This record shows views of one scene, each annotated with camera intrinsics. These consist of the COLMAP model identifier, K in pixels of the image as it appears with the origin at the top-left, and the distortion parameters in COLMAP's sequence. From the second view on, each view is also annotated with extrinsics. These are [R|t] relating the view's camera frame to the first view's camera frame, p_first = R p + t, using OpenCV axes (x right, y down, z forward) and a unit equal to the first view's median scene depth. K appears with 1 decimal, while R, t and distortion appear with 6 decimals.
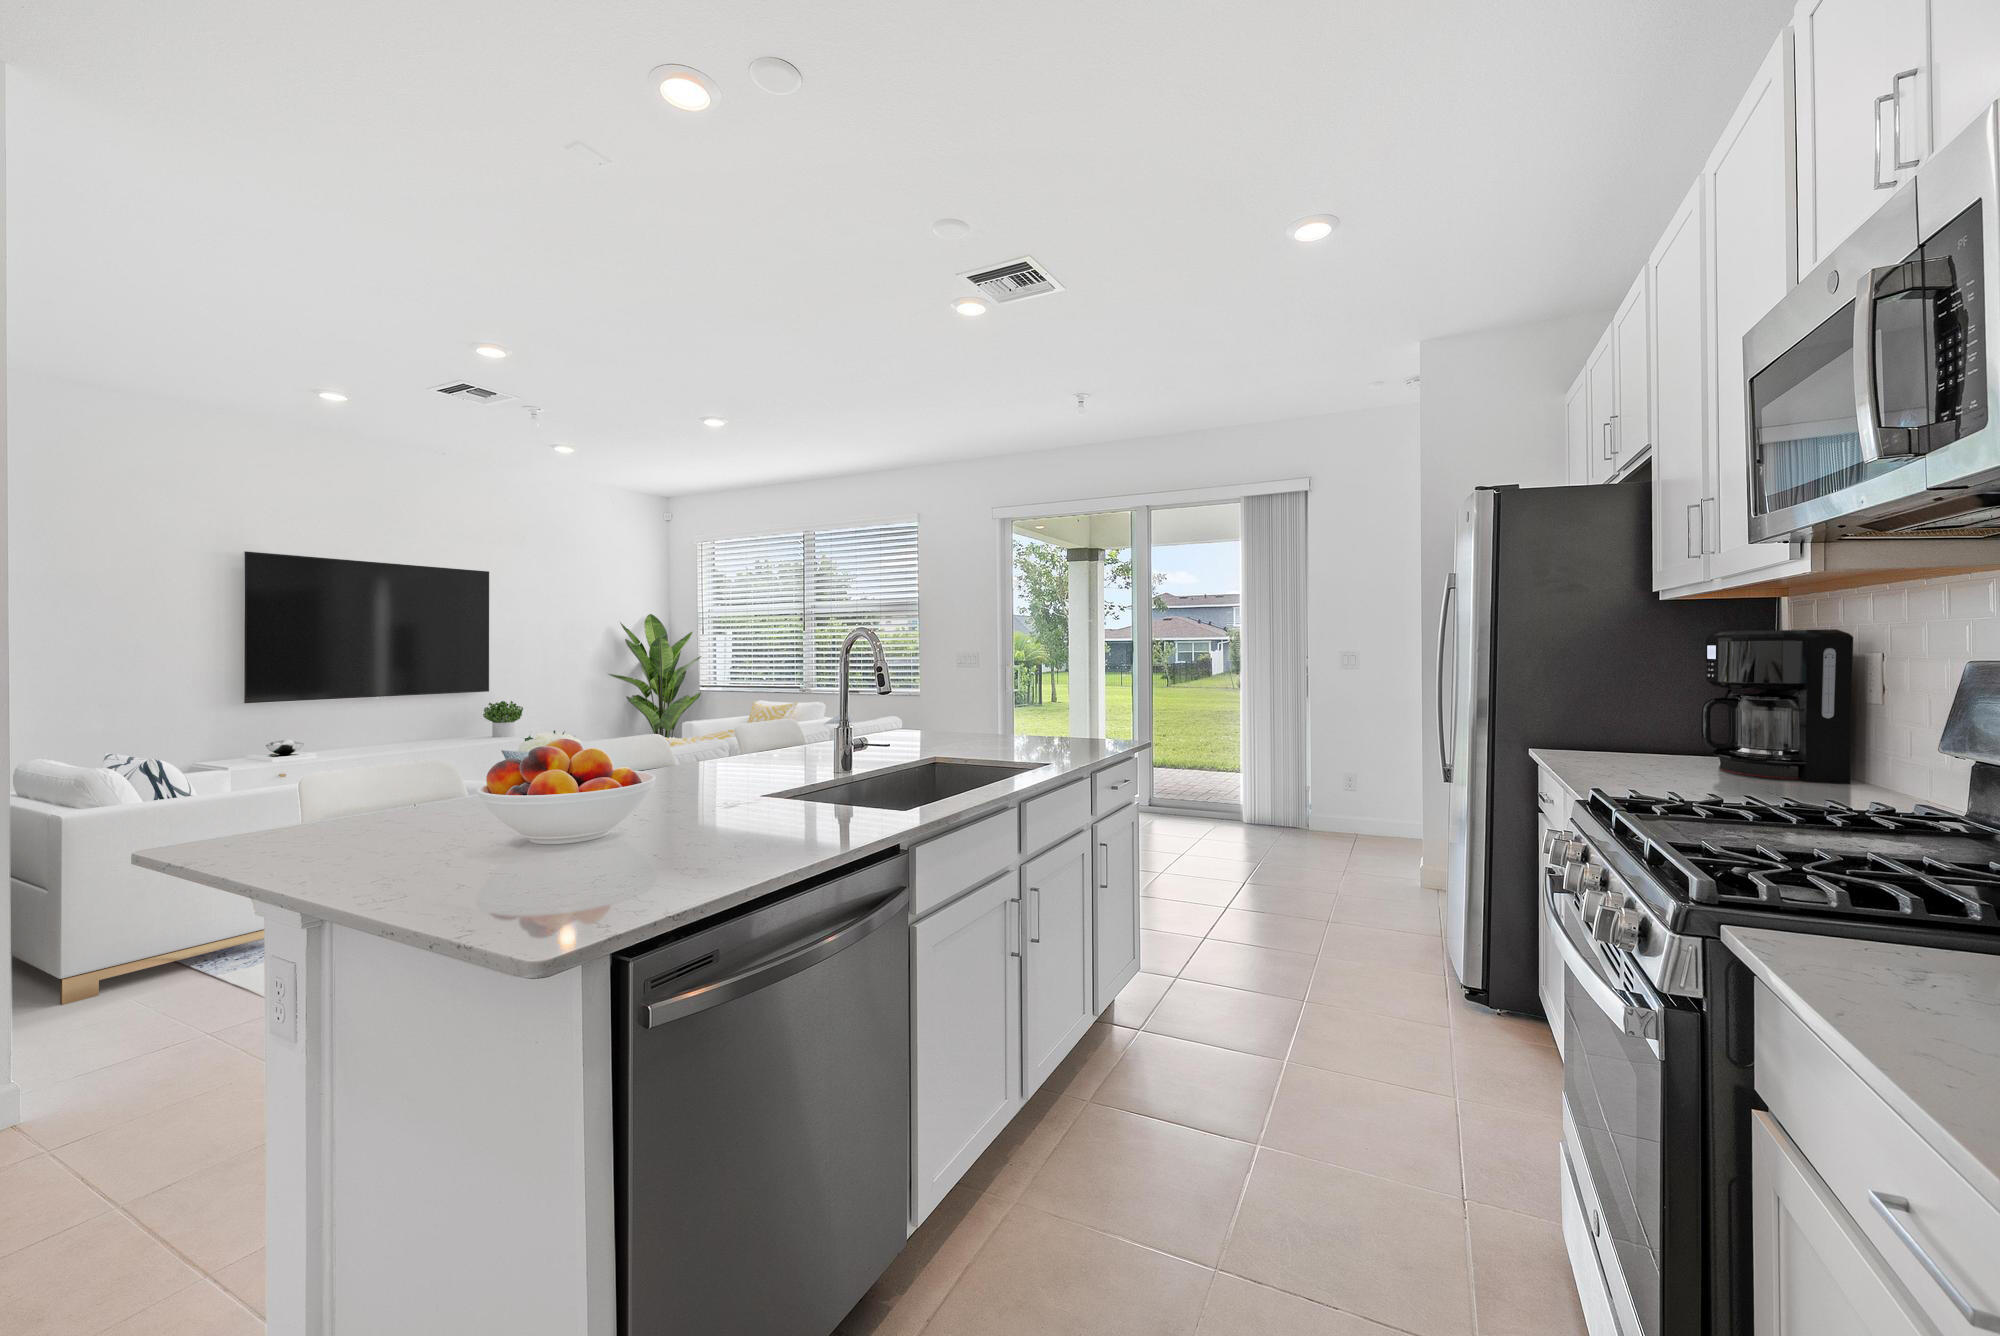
lens RADIAL K [[799.4, 0, 1005.1], [0, 799.4, 640.8], [0, 0, 1]] dist [-0.002851, -0.000076]
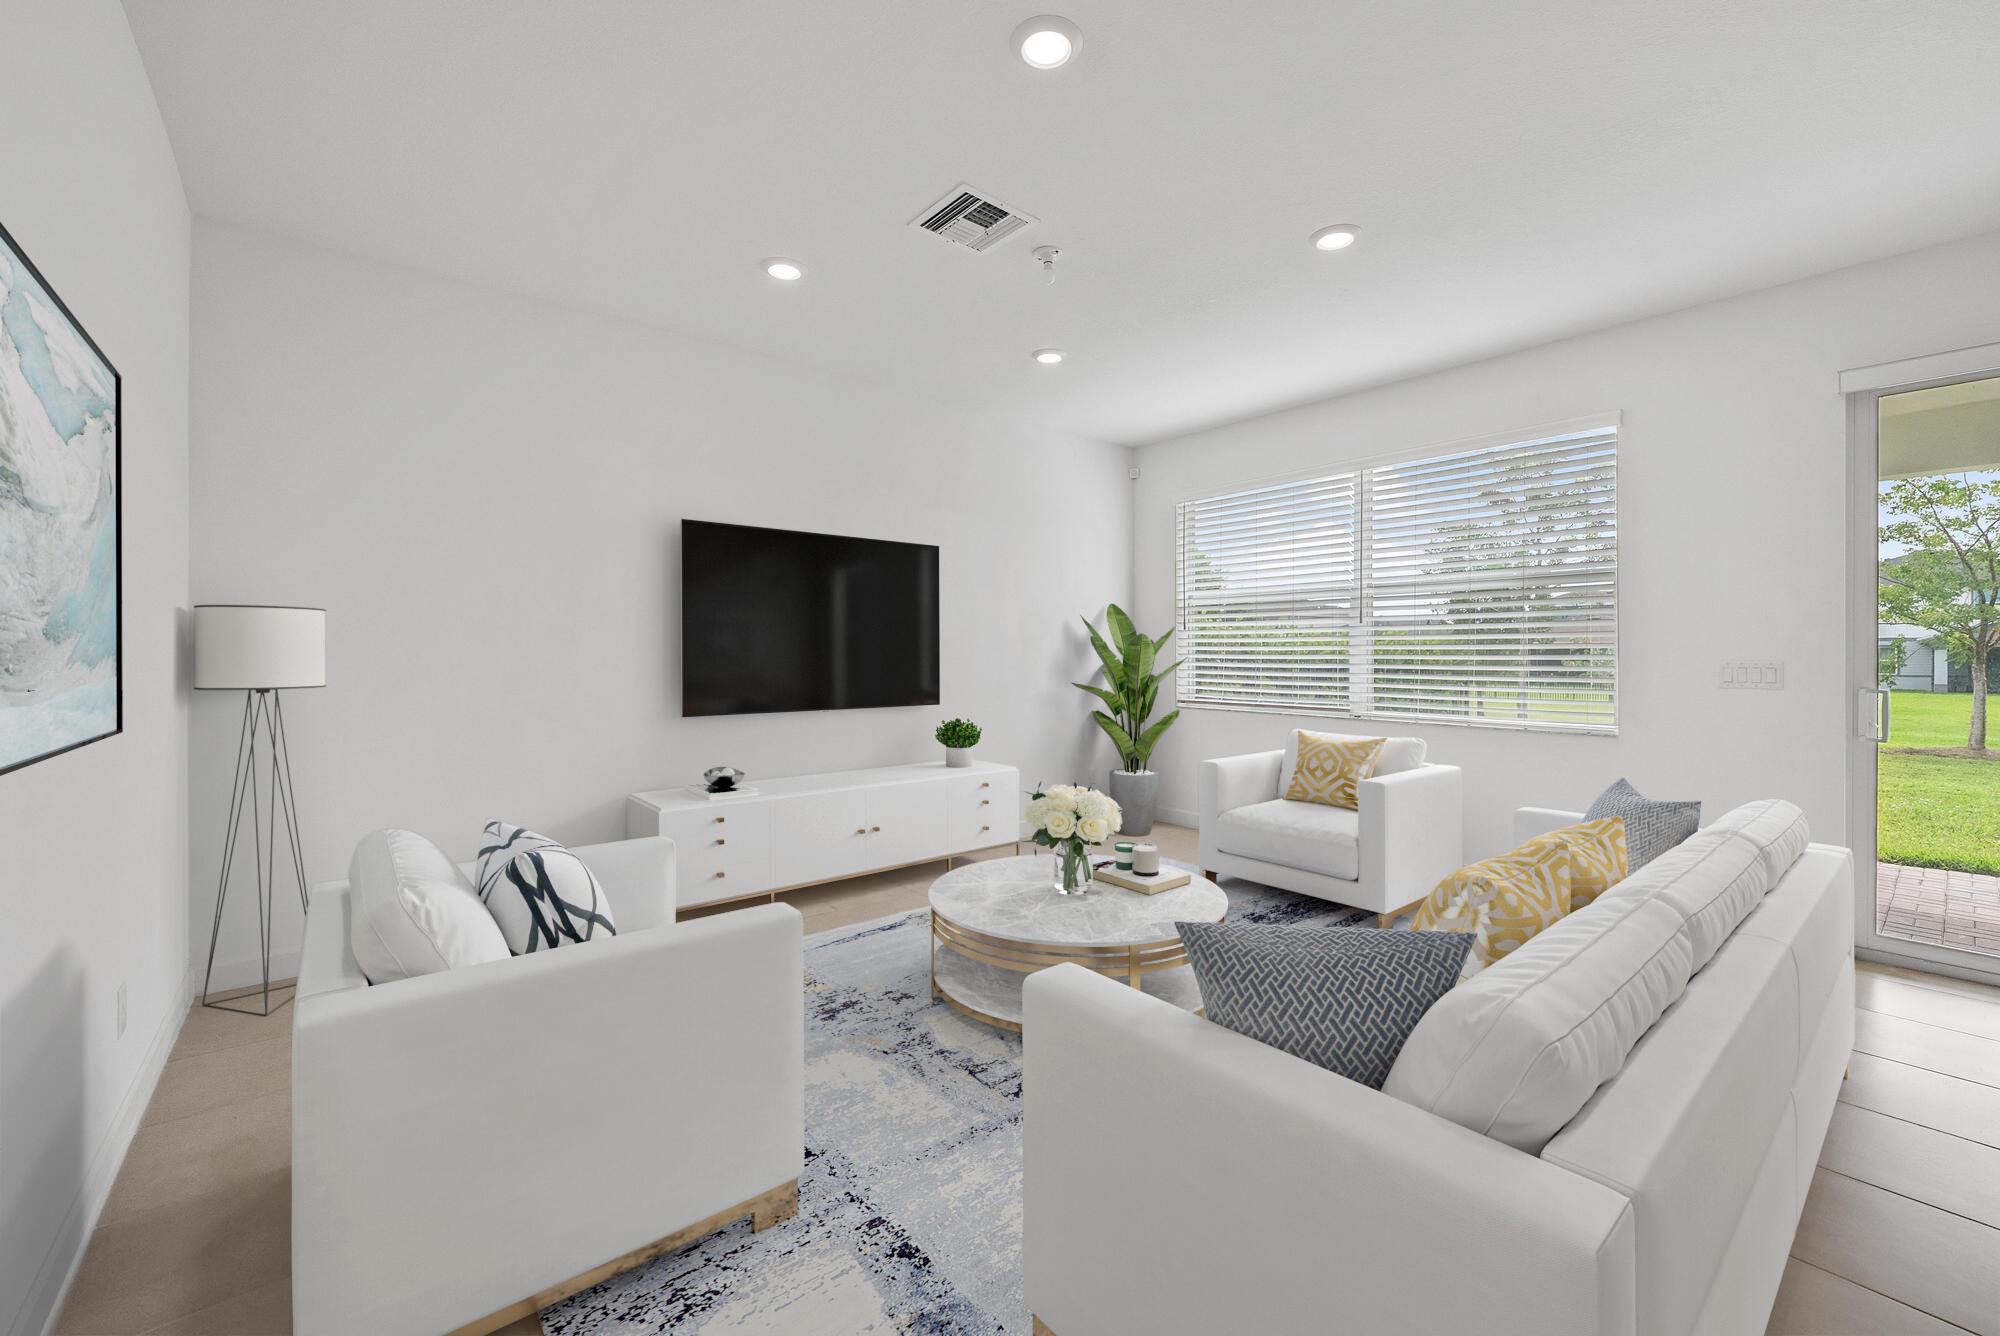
lens RADIAL K [[799.4, 0, 1002.0], [0, 799.4, 661.6], [0, 0, 1]] dist [-0.002851, -0.000076]
pose [[0.924299, 0.013625, -0.381426, -0.305981], [-0.006284, 0.999770, 0.020486, 0.007665], [0.381618, -0.016538, 0.924172, 0.331235]]
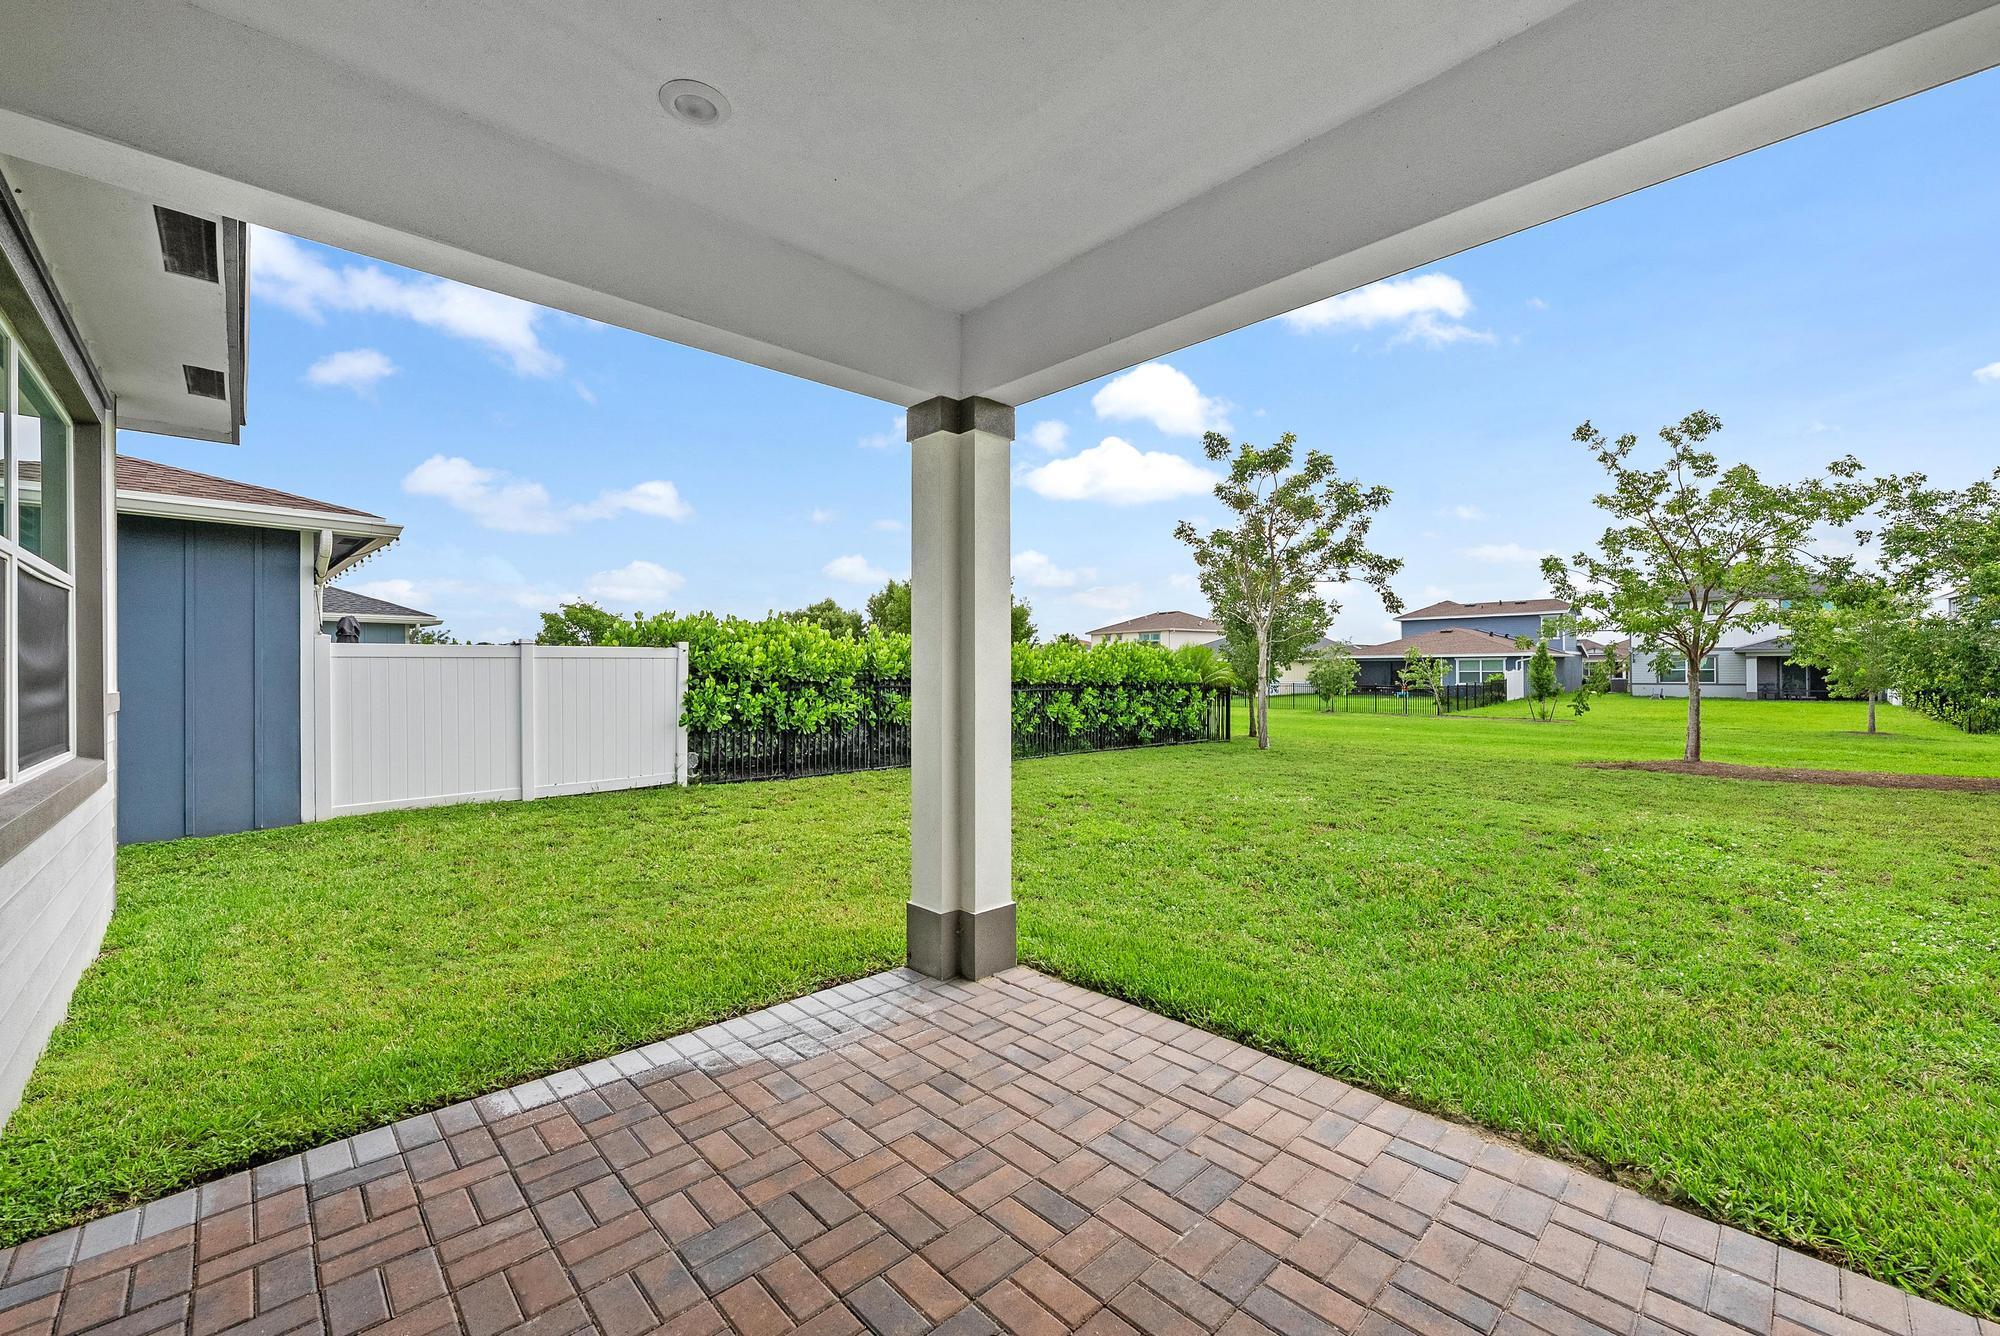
lens RADIAL K [[799.4, 0, 1004.1], [0, 799.4, 673.5], [0, 0, 1]] dist [-0.002851, -0.000076]
pose [[0.949620, 0.006970, -0.313326, 0.325805], [-0.000977, 0.999814, 0.019281, 0.006058], [0.313402, -0.018003, 0.949450, 0.870947]]
